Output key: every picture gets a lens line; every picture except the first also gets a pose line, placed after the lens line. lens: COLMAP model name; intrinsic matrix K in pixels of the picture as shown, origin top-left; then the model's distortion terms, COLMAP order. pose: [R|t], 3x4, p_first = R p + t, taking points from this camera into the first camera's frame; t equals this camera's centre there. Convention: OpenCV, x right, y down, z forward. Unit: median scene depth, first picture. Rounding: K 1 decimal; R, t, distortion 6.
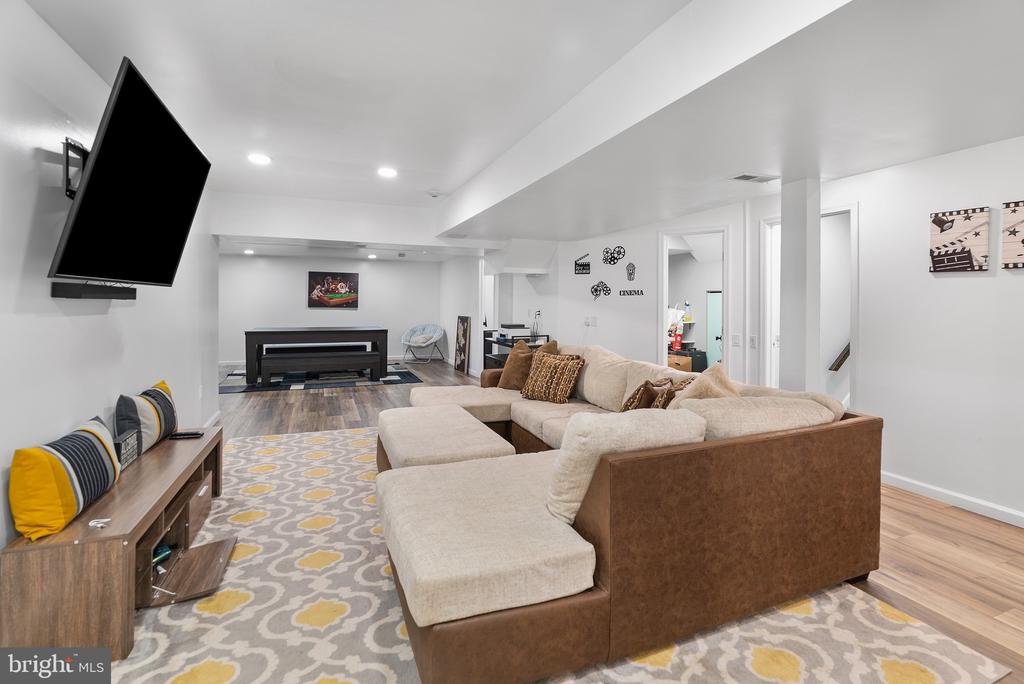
lens RADIAL K [[486.9, 0, 512.9], [0, 486.9, 301.8], [0, 0, 1]] dist [-0.001739, -0.000226]
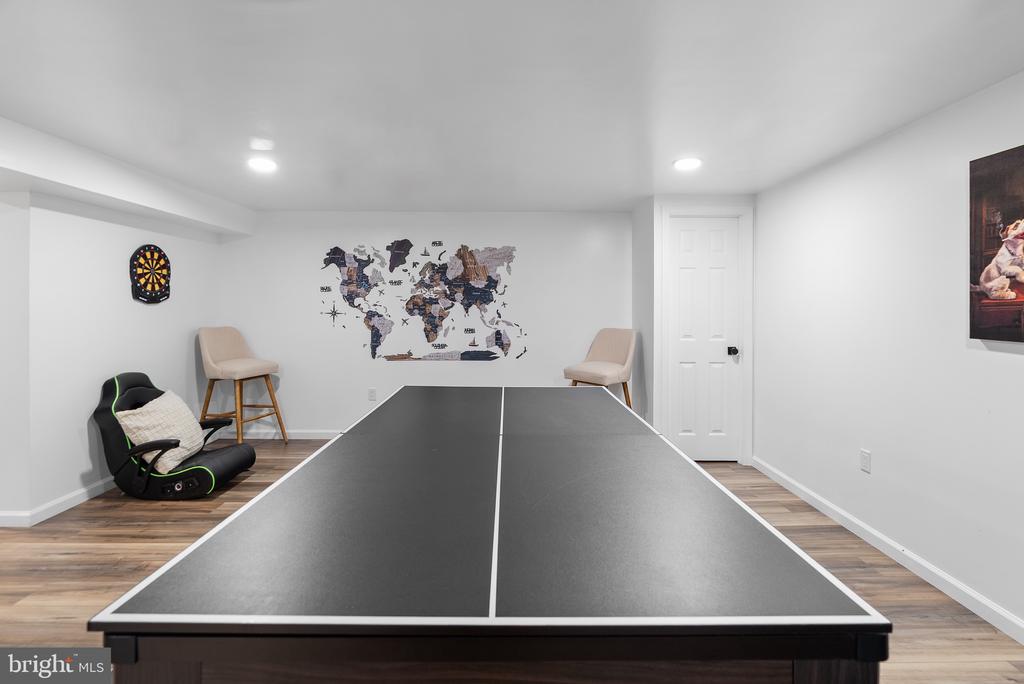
lens RADIAL K [[486.9, 0, 512.9], [0, 486.9, 301.8], [0, 0, 1]] dist [-0.001739, -0.000226]
pose [[-0.370082, -0.010491, -0.928940, -0.163940], [-0.000824, 0.999940, -0.010965, -0.001915], [0.928999, -0.003293, -0.370068, 0.896952]]
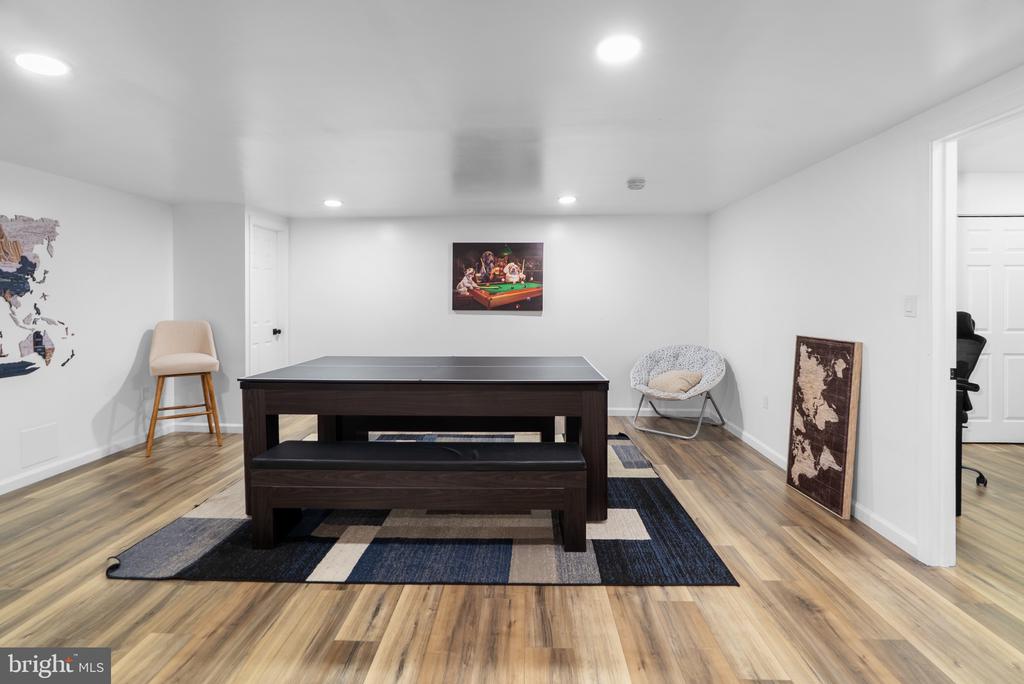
lens RADIAL K [[486.9, 0, 512.9], [0, 486.9, 301.8], [0, 0, 1]] dist [-0.001739, -0.000226]
pose [[0.919512, -0.004545, -0.393035, -0.150788], [0.006867, 0.999966, 0.004500, 0.000116], [0.393002, -0.006837, 0.919512, 0.536114]]
